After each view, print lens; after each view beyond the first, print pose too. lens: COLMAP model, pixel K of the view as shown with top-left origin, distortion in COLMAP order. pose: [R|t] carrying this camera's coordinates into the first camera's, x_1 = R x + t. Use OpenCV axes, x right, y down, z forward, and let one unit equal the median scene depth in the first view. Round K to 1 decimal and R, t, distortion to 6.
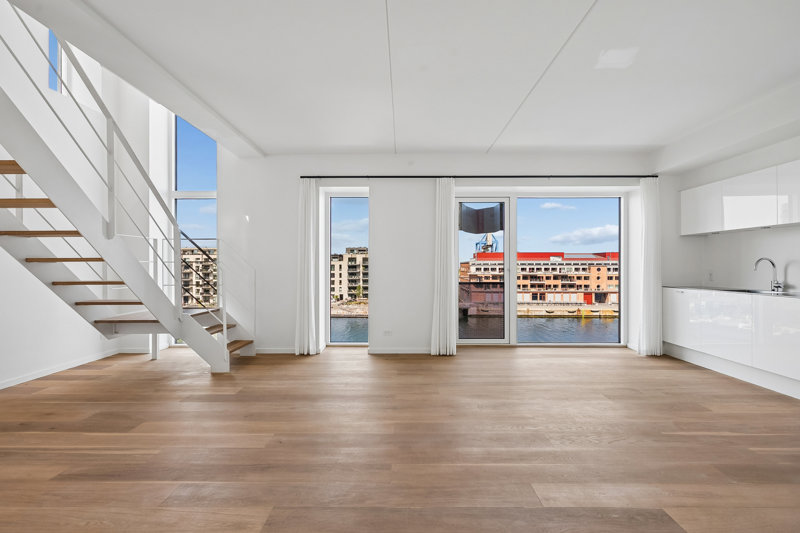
lens RADIAL K [[354.8, 0, 400.0], [0, 354.8, 266.5], [0, 0, 1]] dist [0.000277, 0.000094]
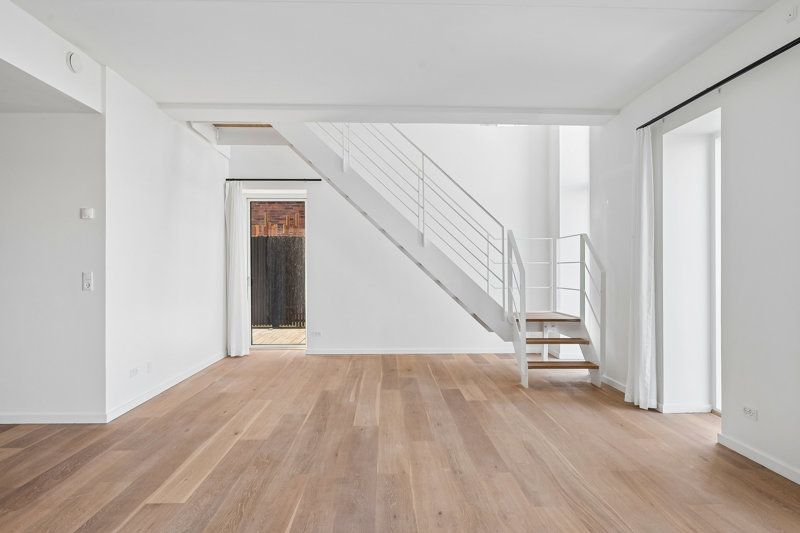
lens RADIAL K [[487.6, 0, 400.0], [0, 487.6, 266.5], [0, 0, 1]] dist [-0.002314, -0.000435]
pose [[0.039406, 0.000535, -0.999223, 0.675278], [-0.001428, 0.999999, 0.000479, -0.001213], [0.999222, 0.001408, 0.039407, 0.621389]]
